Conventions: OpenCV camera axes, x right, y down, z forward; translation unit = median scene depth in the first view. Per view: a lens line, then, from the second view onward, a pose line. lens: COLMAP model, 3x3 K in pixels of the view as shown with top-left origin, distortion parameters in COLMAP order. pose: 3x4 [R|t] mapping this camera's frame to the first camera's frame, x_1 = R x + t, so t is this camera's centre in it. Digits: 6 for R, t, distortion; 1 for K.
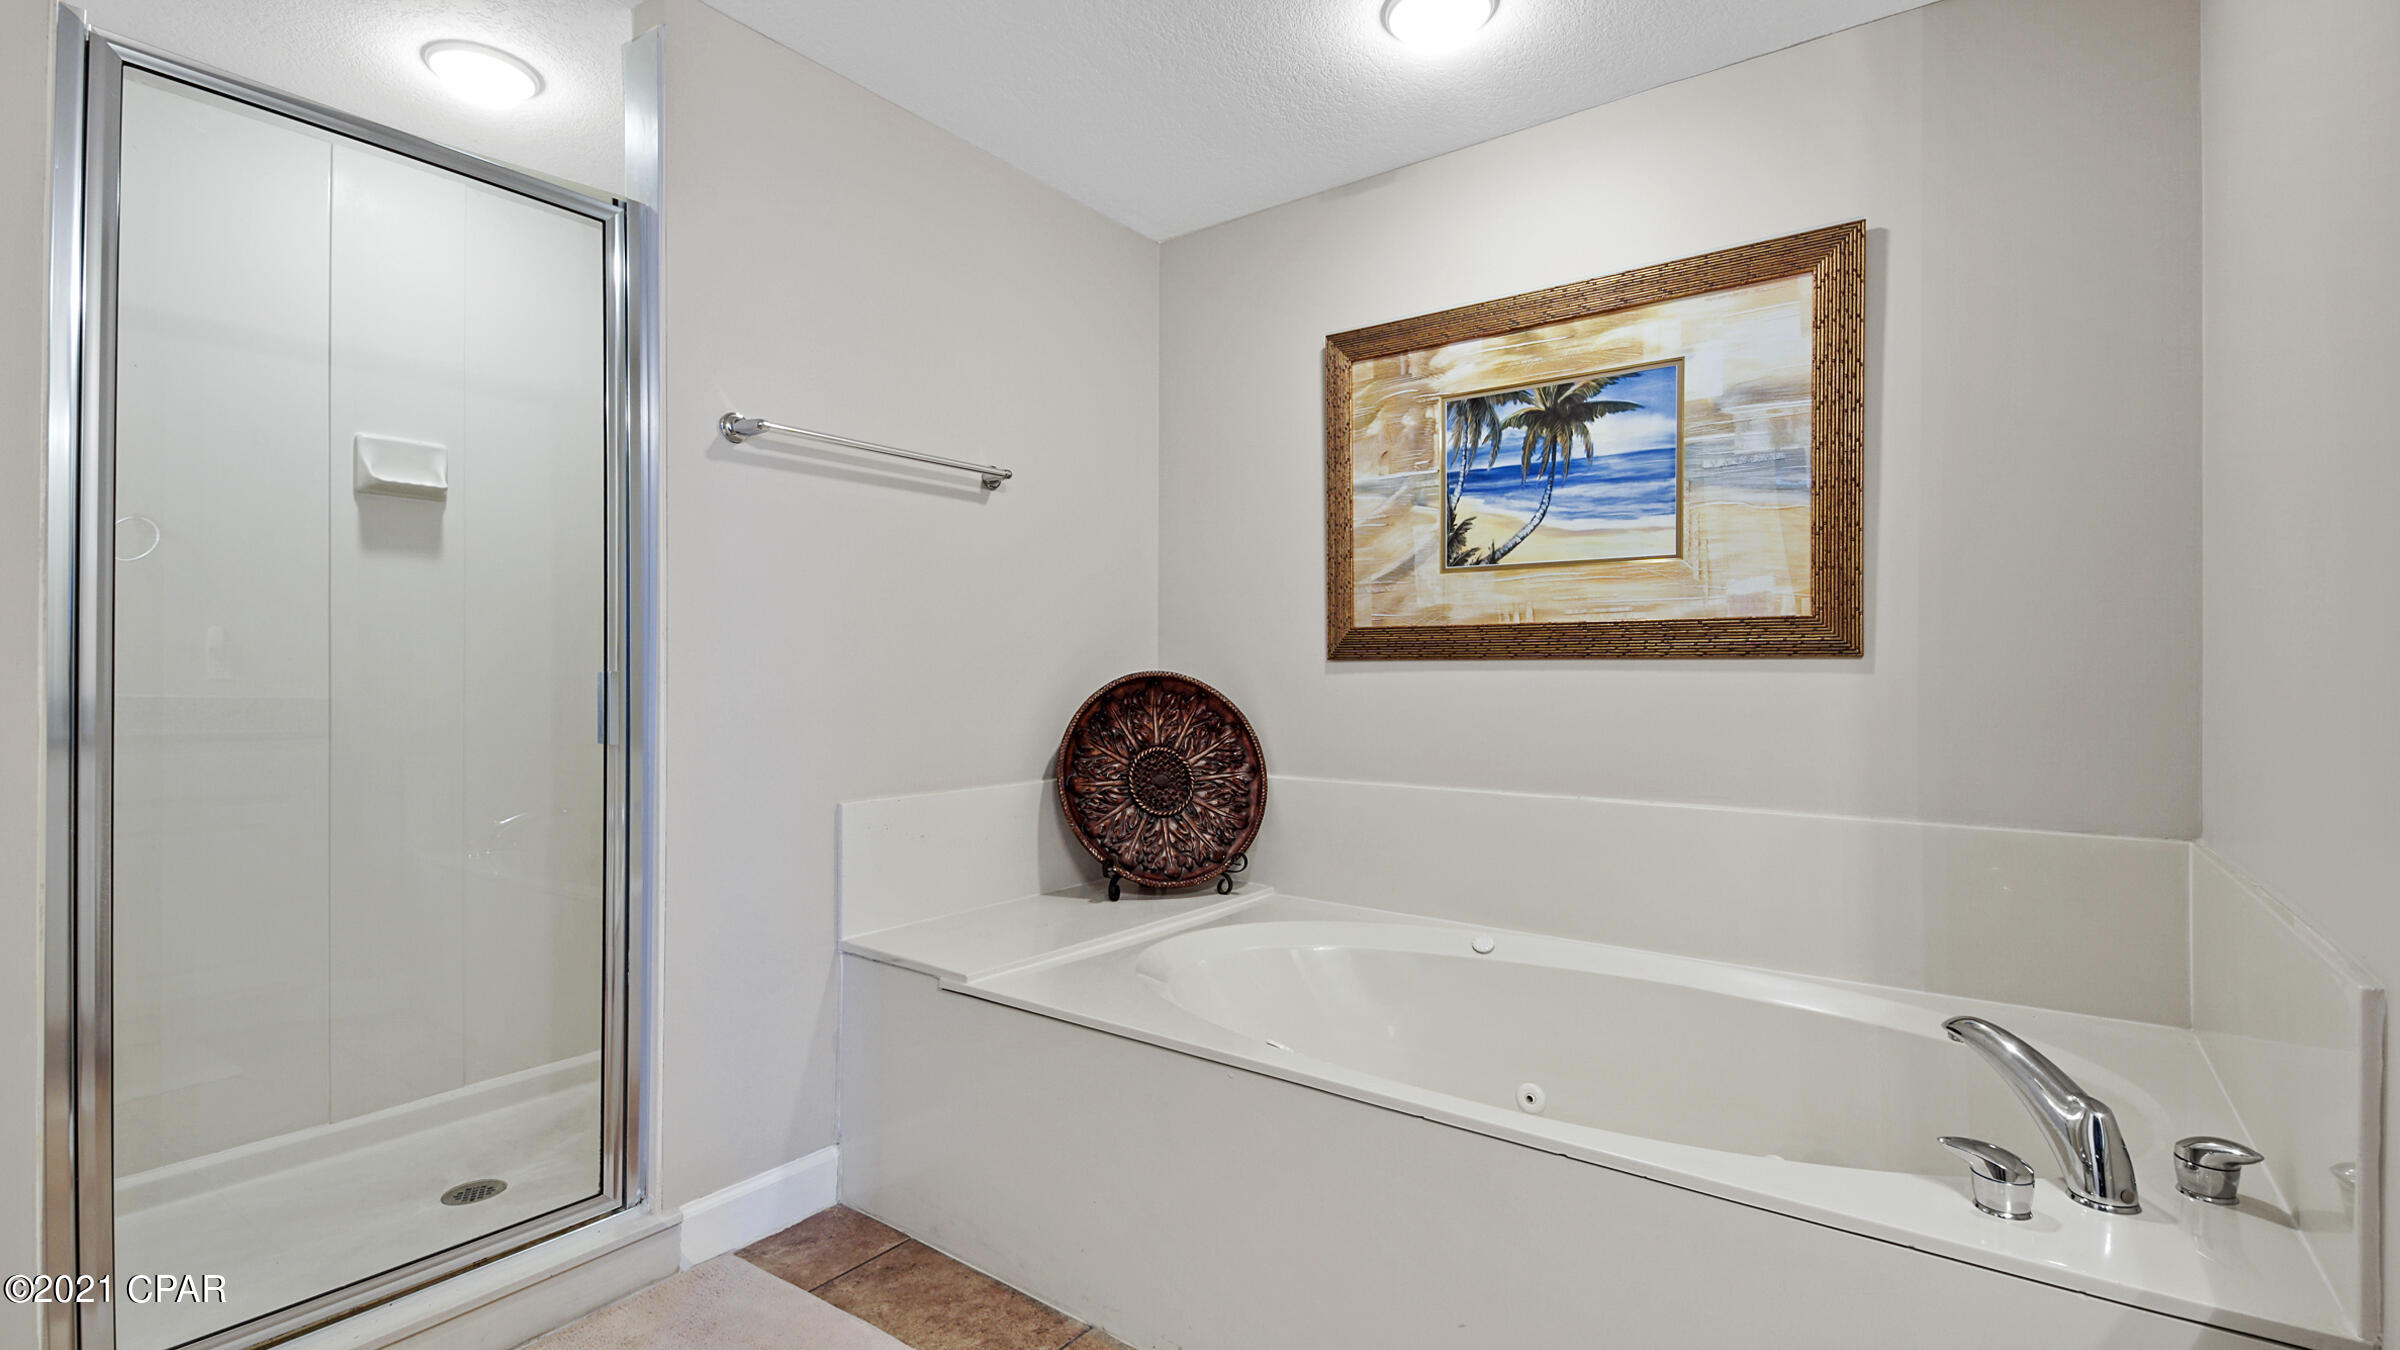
lens RADIAL K [[1092.7, 0, 1198.2], [0, 1092.7, 679.1], [0, 0, 1]] dist [0.040134, -0.023165]
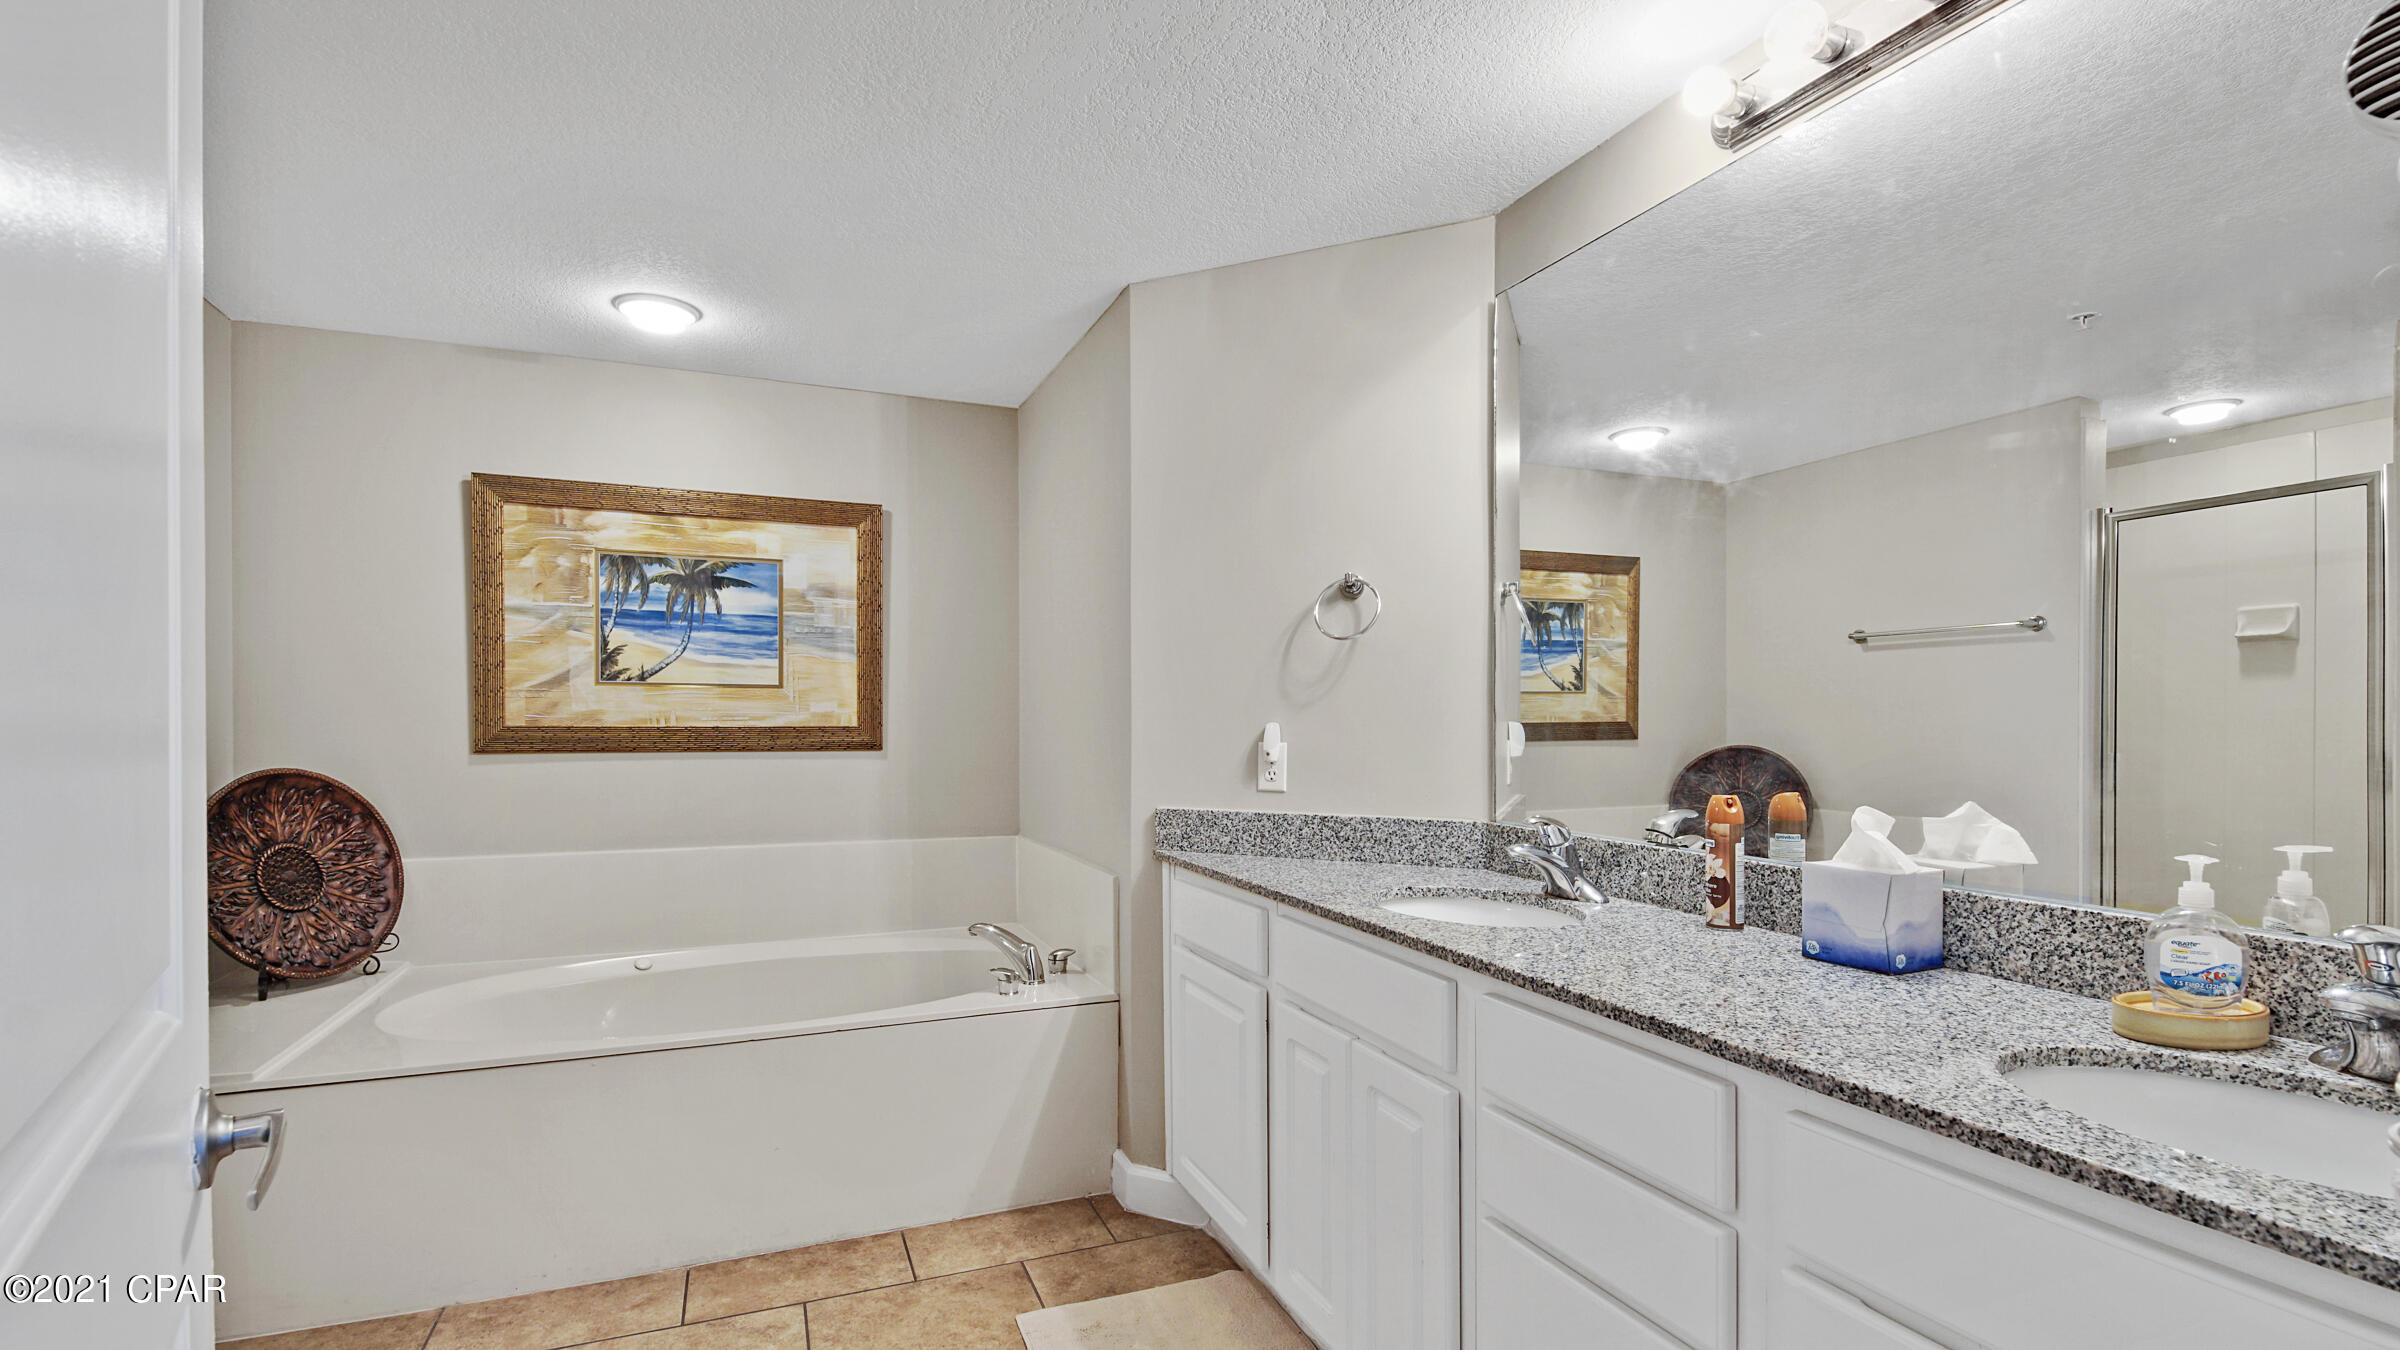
lens RADIAL K [[1092.7, 0, 1198.2], [0, 1092.7, 679.1], [0, 0, 1]] dist [0.040134, -0.023165]
pose [[0.506225, 0.029780, 0.861887, -0.544278], [-0.001136, 0.999426, -0.033865, -0.061018], [-0.862401, 0.016164, 0.505968, -0.274530]]
